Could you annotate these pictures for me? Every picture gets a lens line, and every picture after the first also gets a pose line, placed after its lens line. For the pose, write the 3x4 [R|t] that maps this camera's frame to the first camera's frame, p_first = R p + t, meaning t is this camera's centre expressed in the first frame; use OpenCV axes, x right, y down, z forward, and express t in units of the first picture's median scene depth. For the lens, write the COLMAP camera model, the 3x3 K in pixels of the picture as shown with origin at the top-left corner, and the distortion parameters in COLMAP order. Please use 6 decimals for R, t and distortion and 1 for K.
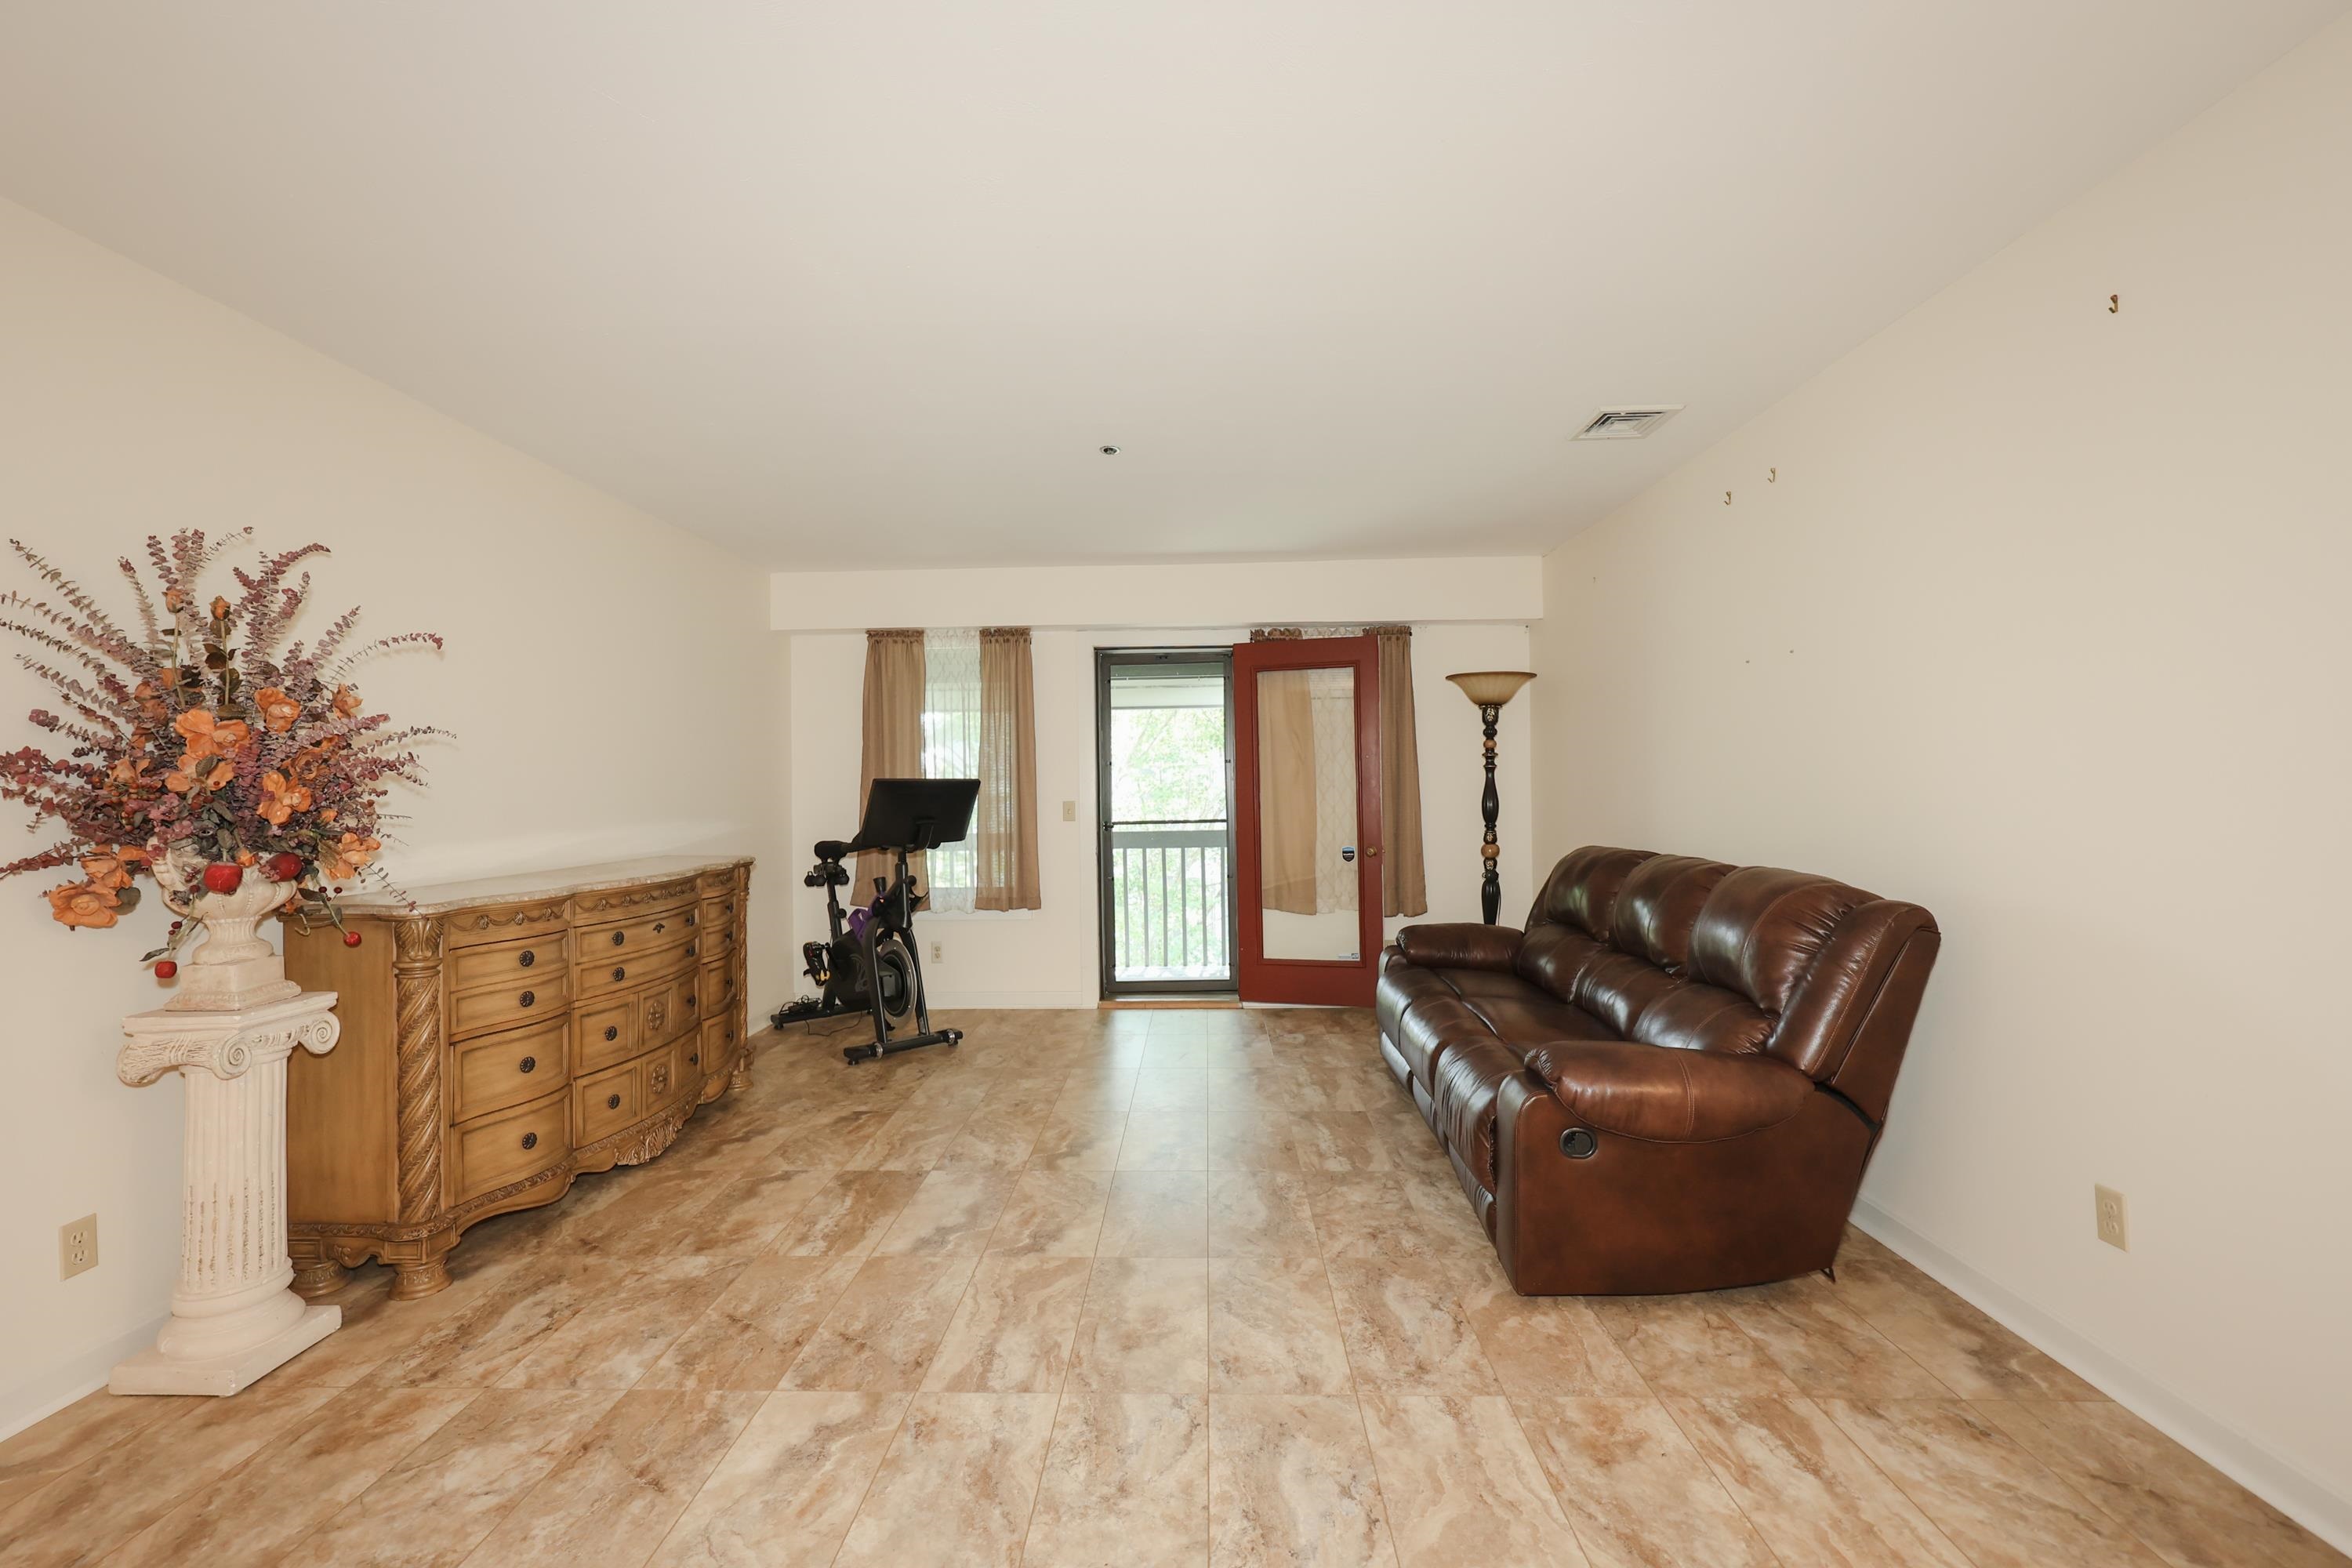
lens RADIAL K [[1000.0, 0, 1172.1], [0, 1000.0, 769.8], [0, 0, 1]] dist [0.000946, -0.000091]
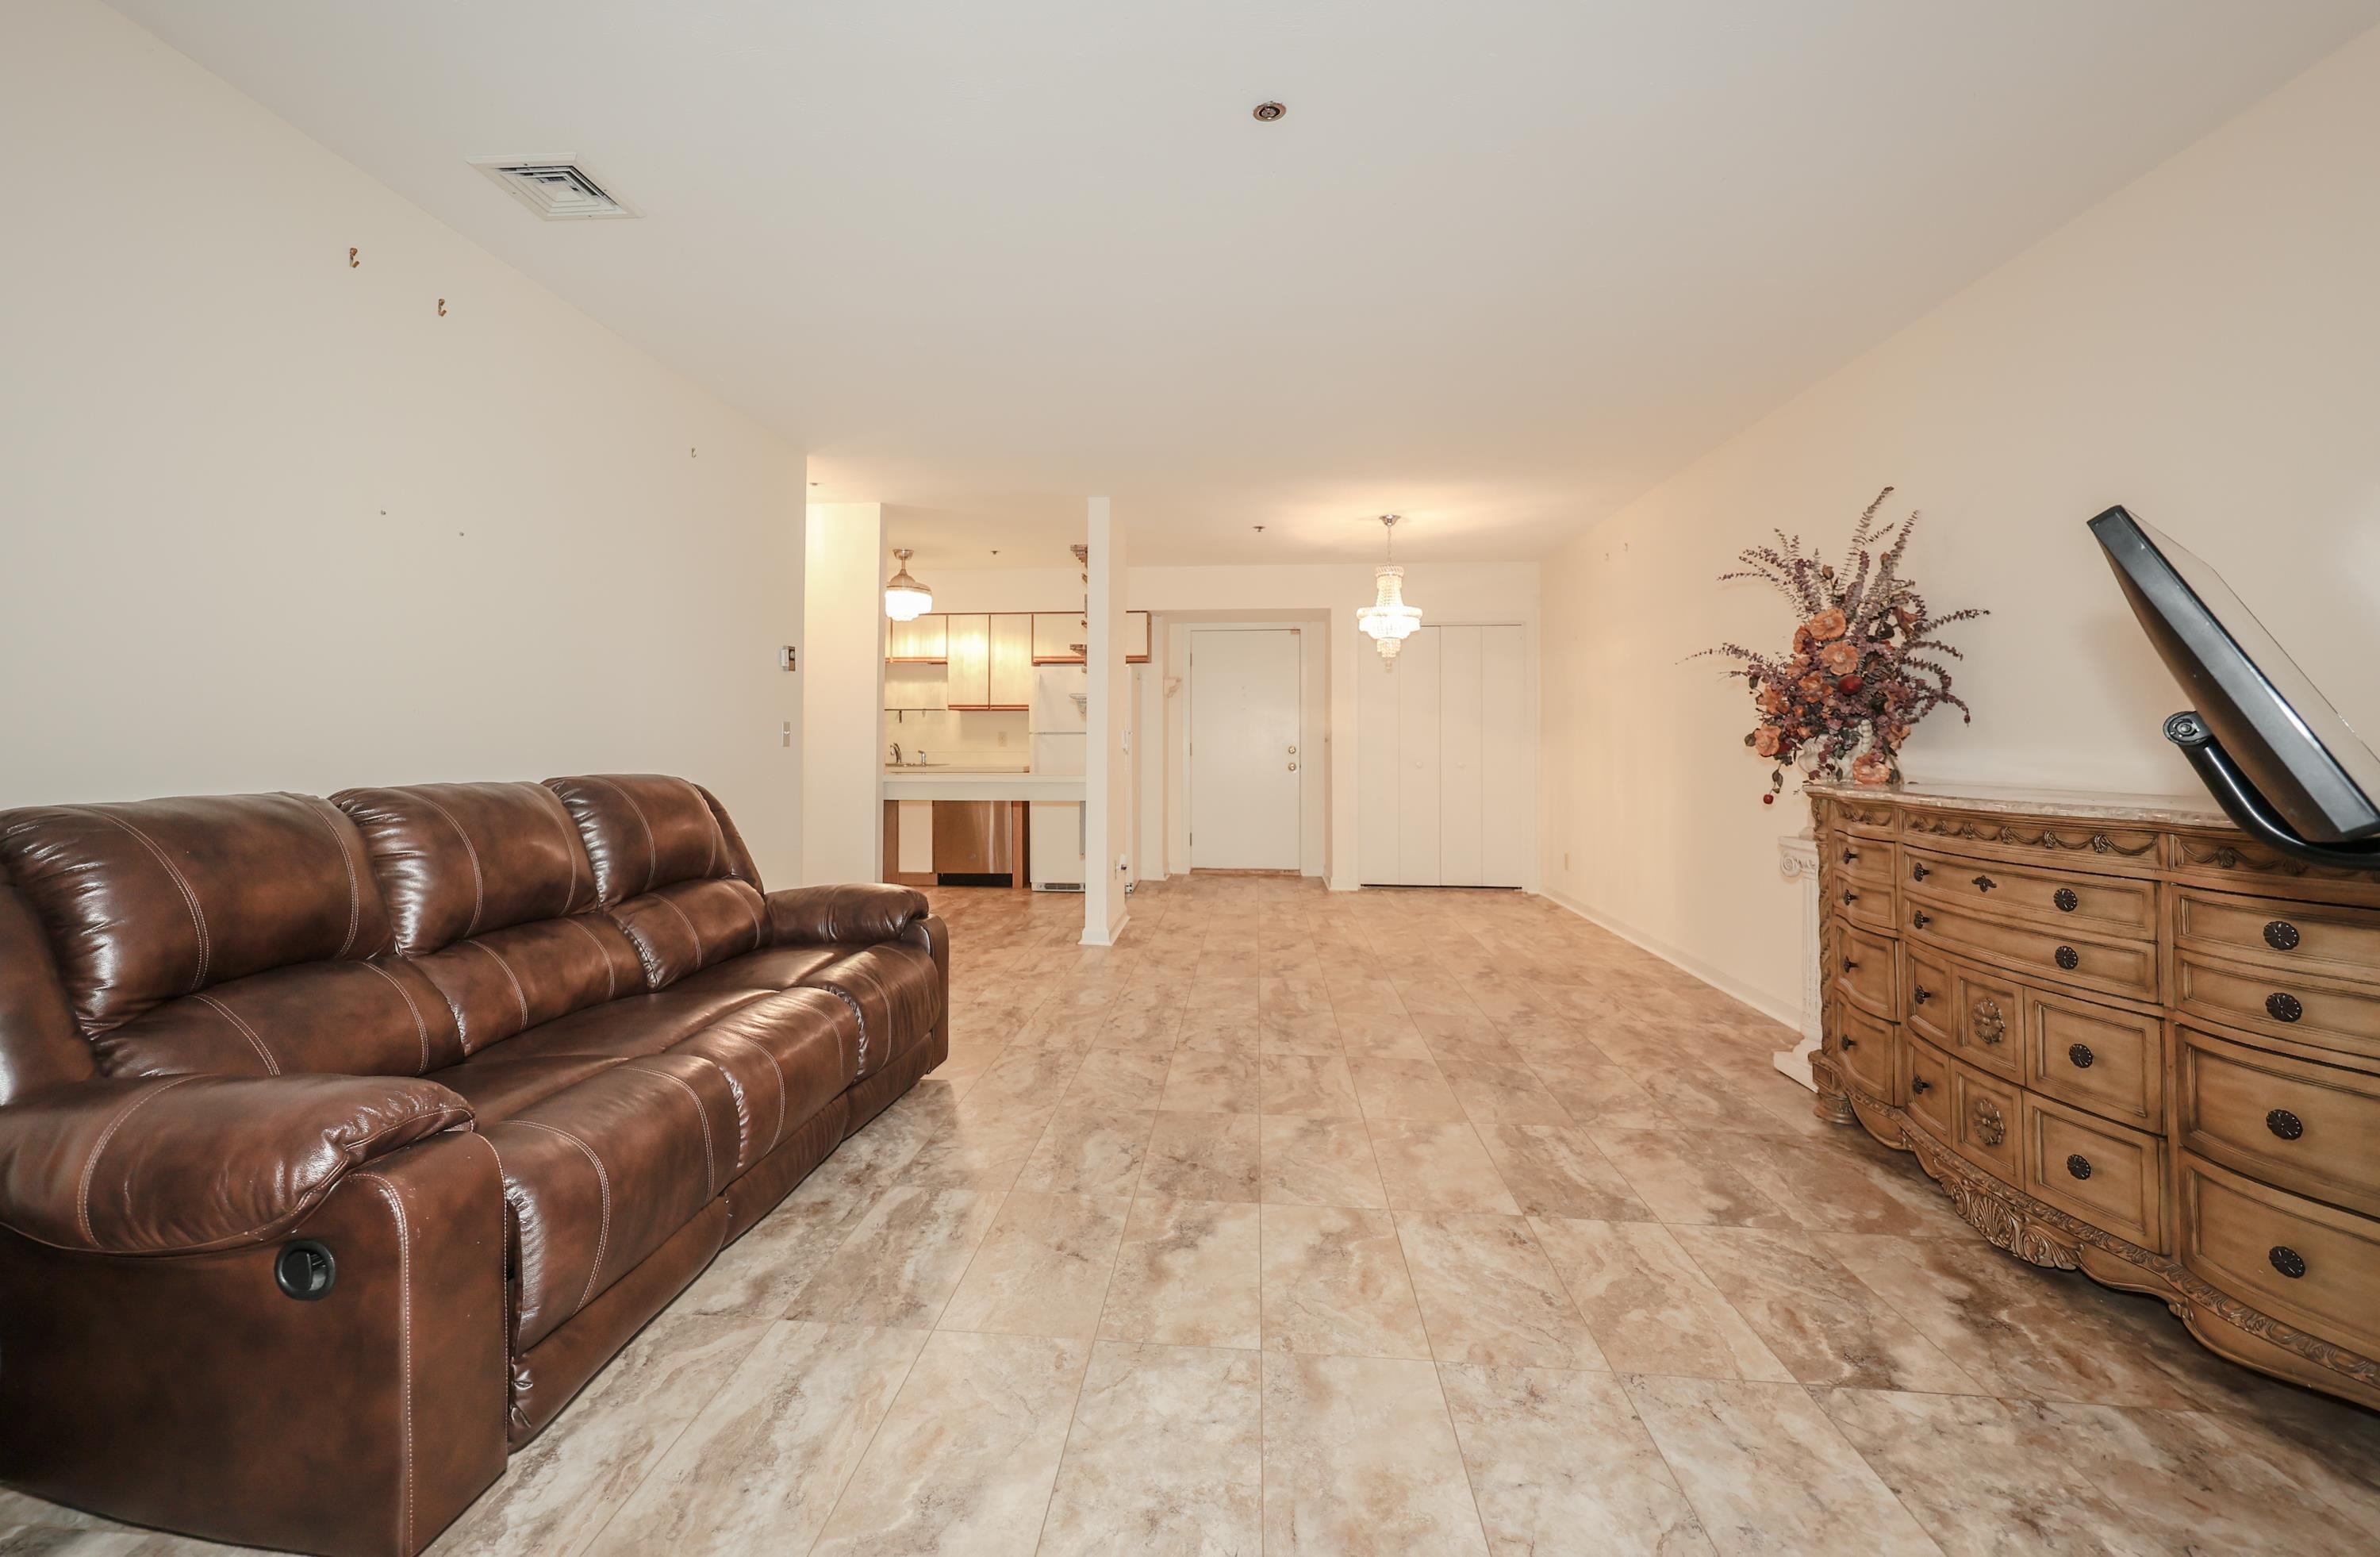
lens RADIAL K [[995.9, 0, 1189.3], [0, 995.9, 769.5], [0, 0, 1]] dist [0.000422, 0.000043]
pose [[-0.999483, 0.010709, 0.030315, -0.030362], [0.010859, 0.999930, 0.004802, 0.081107], [-0.030261, 0.005128, -0.999529, 1.707625]]
